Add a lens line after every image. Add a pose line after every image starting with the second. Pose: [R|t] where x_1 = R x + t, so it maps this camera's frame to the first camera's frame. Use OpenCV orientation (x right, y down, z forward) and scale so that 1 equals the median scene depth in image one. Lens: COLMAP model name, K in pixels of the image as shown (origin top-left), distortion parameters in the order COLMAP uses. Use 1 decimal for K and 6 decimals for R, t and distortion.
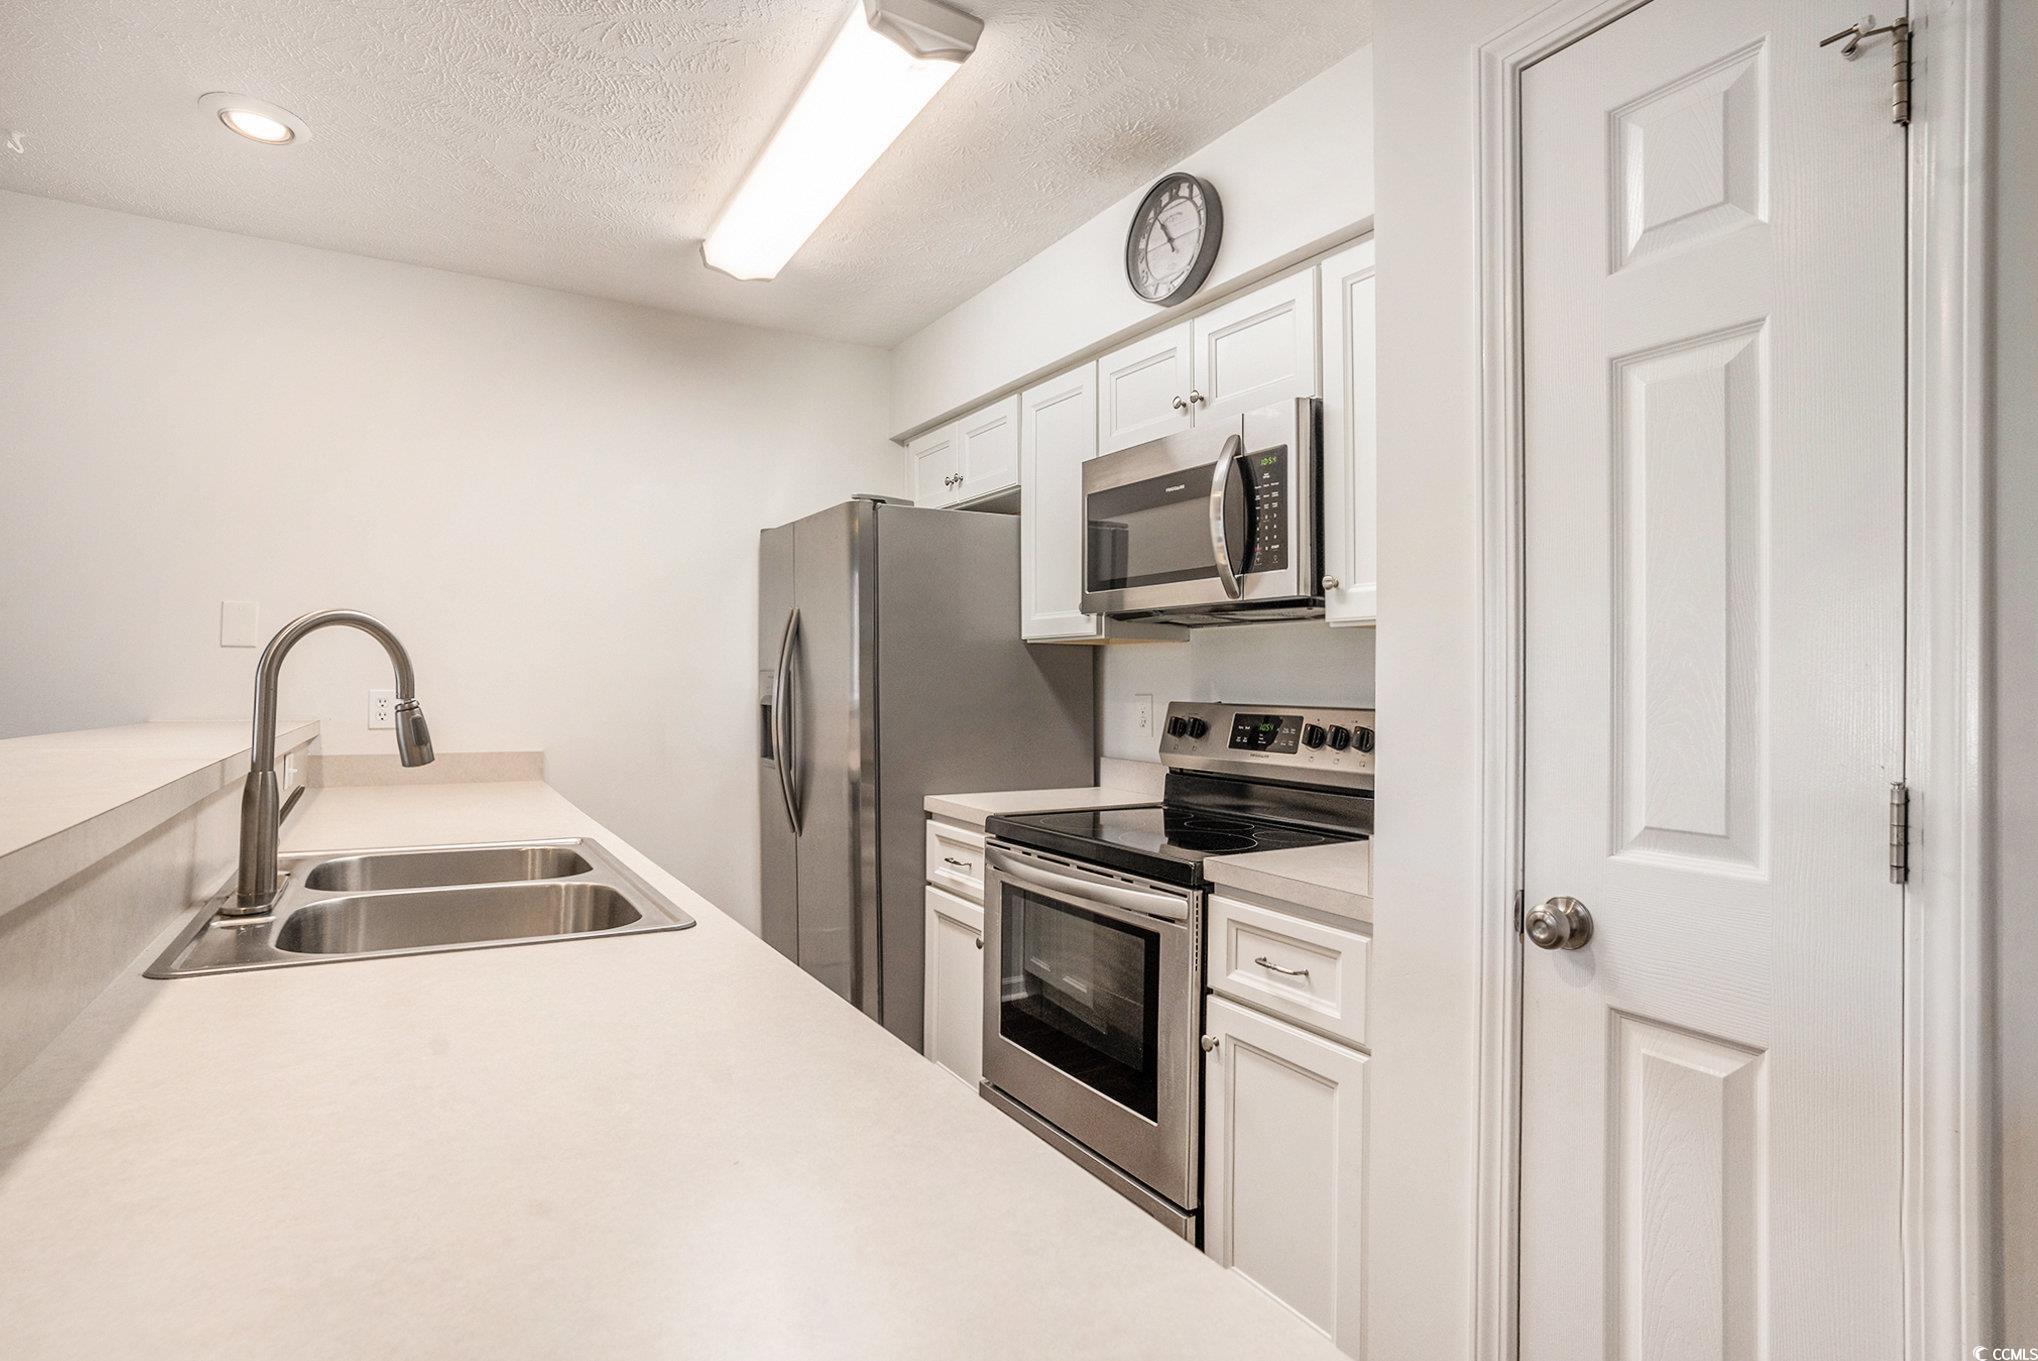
lens RADIAL K [[1017.3, 0, 1011.2], [0, 1017.3, 681.6], [0, 0, 1]] dist [-0.049601, 0.030249]
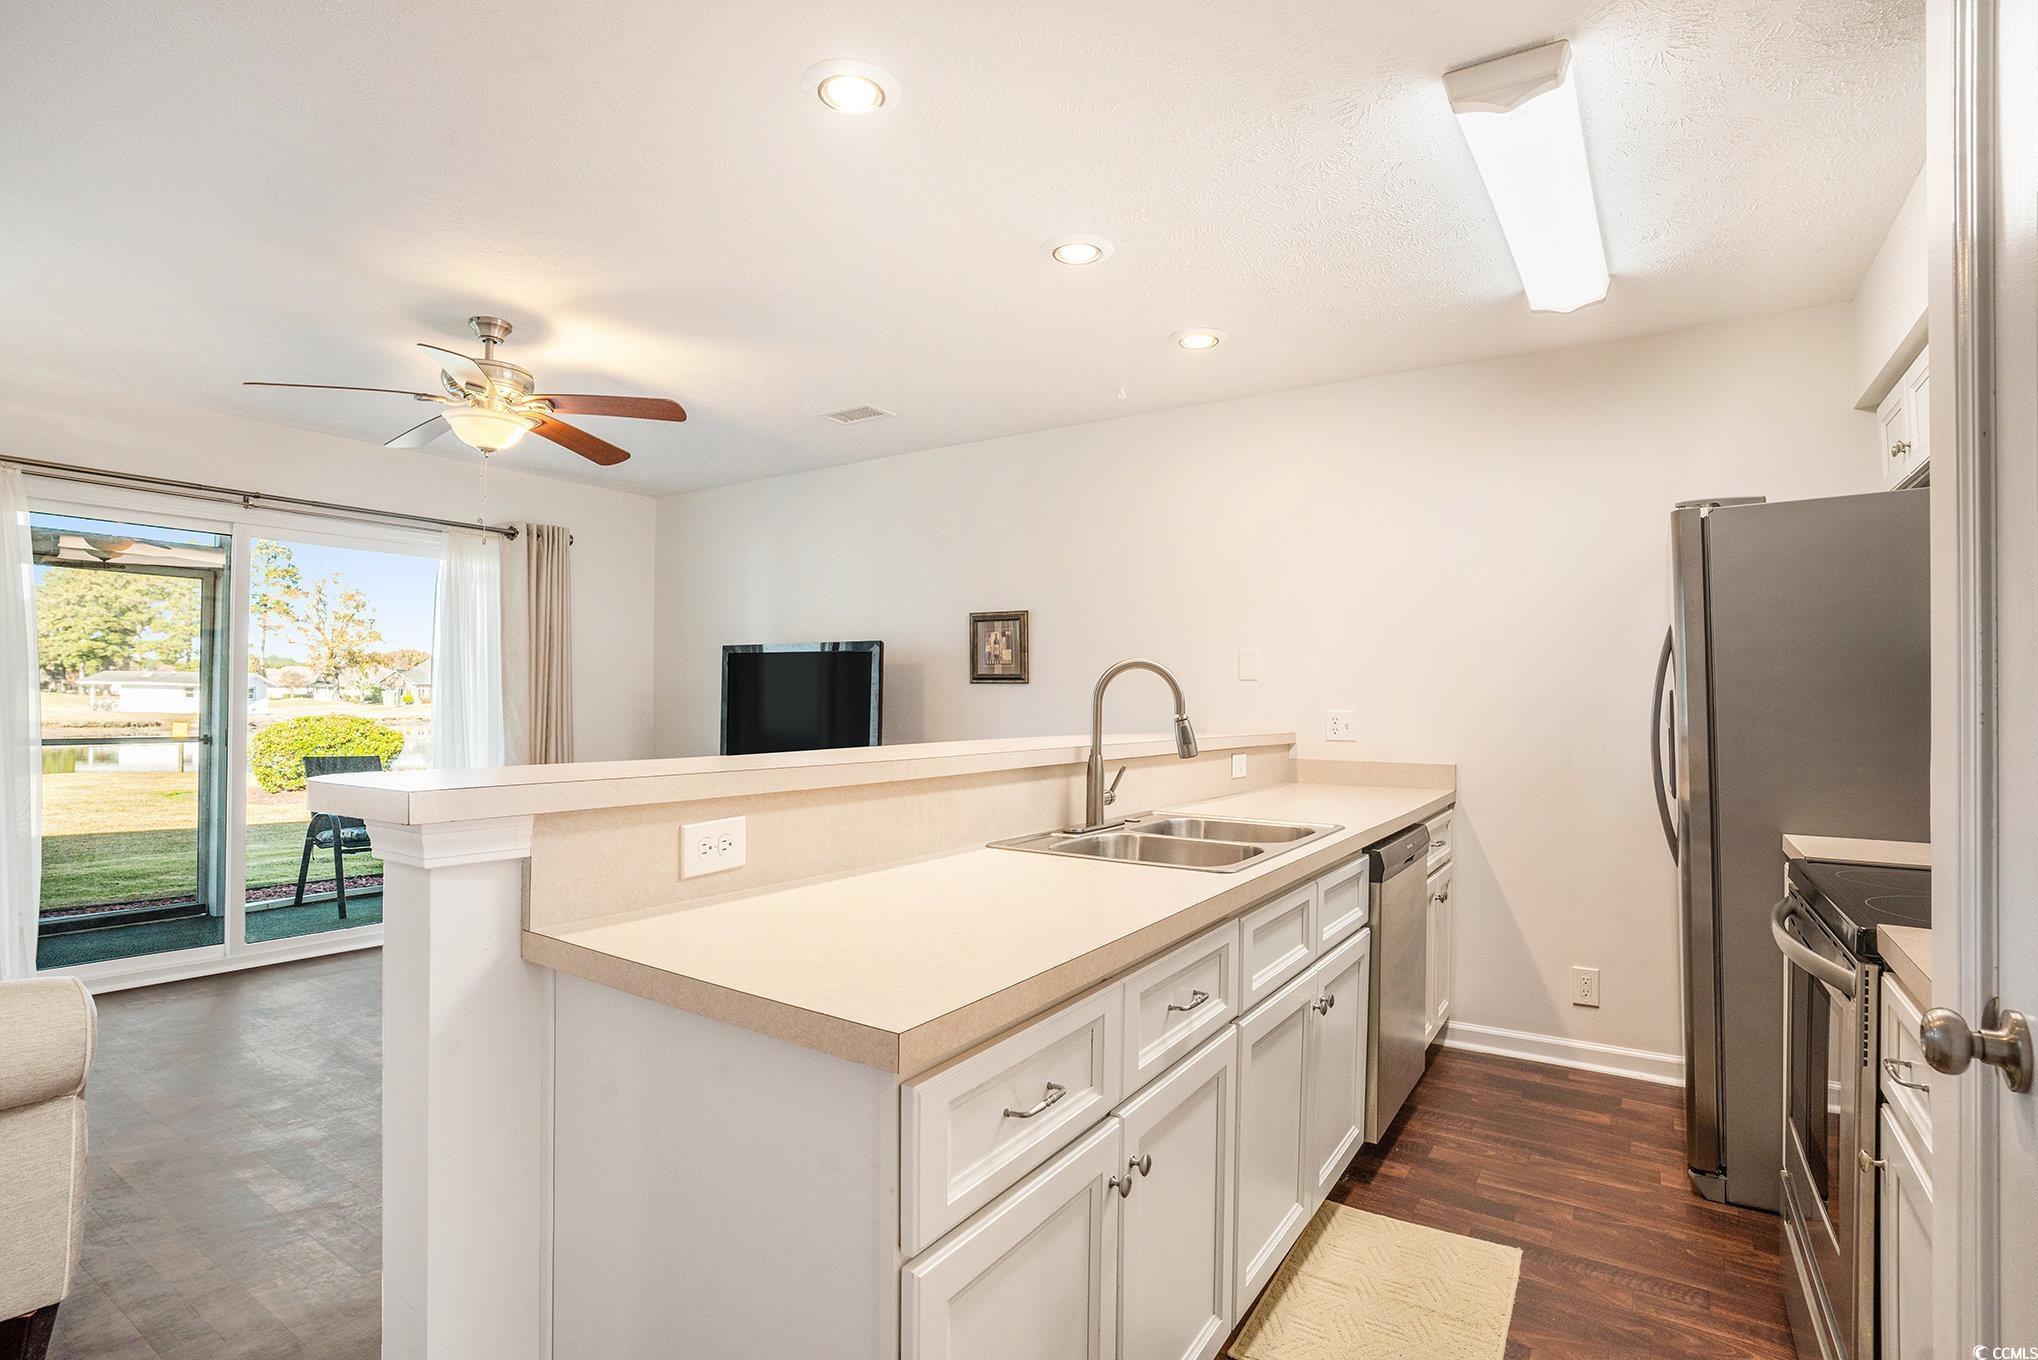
lens RADIAL K [[1017.3, 0, 1011.2], [0, 1017.3, 681.1], [0, 0, 1]] dist [-0.049601, 0.030249]
pose [[0.455733, -0.021846, -0.889849, 0.573957], [0.000094, 0.999700, -0.024494, 0.003547], [0.890117, 0.011079, 0.455598, 0.052052]]
